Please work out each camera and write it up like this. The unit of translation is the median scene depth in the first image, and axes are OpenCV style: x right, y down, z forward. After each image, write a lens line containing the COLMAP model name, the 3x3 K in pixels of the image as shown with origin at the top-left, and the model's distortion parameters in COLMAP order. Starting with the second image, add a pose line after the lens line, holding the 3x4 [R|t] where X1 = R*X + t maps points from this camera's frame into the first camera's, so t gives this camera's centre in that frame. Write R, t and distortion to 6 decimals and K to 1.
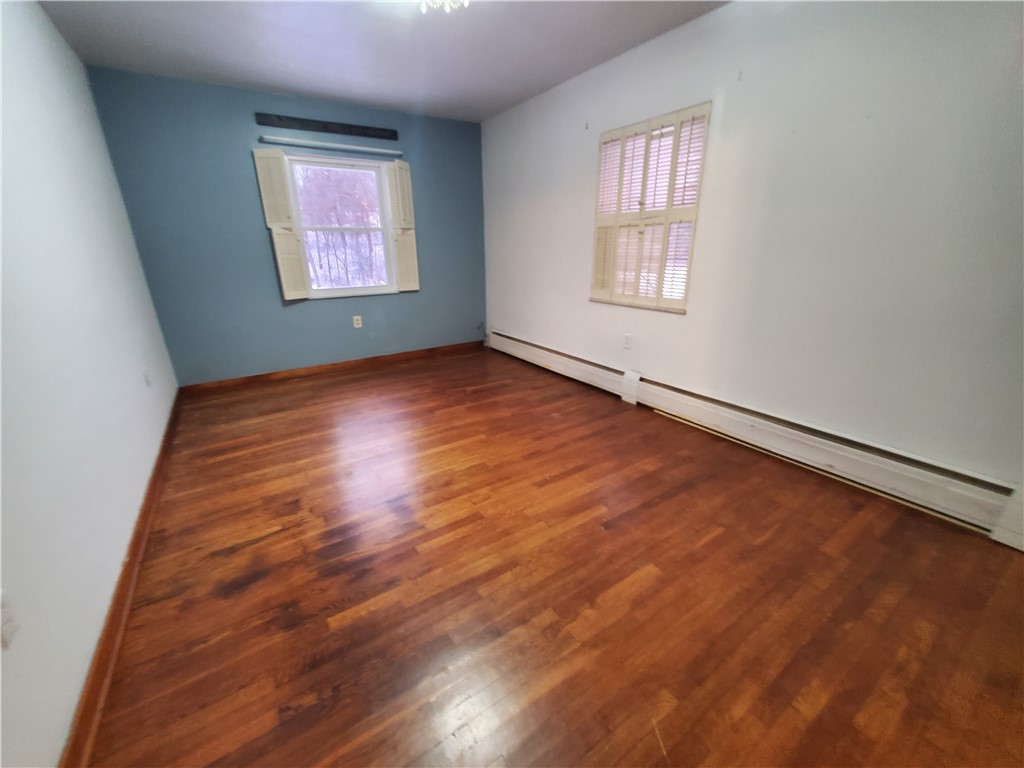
lens RADIAL K [[407.8, 0, 505.7], [0, 407.8, 390.3], [0, 0, 1]] dist [-0.001864, 0.000277]
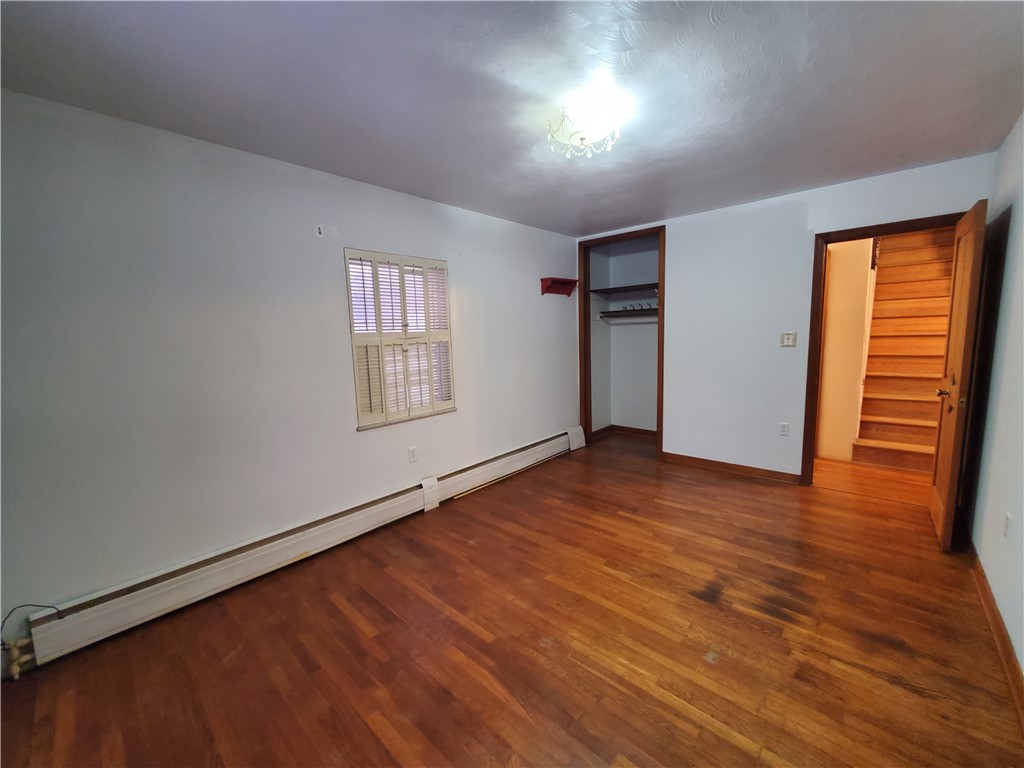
lens RADIAL K [[407.8, 0, 506.0], [0, 407.8, 383.4], [0, 0, 1]] dist [-0.001864, 0.000277]
pose [[-0.237278, -0.097284, 0.966558, -0.844598], [0.365789, 0.912795, 0.181669, -0.456560], [-0.899943, 0.396662, -0.181001, 1.113839]]
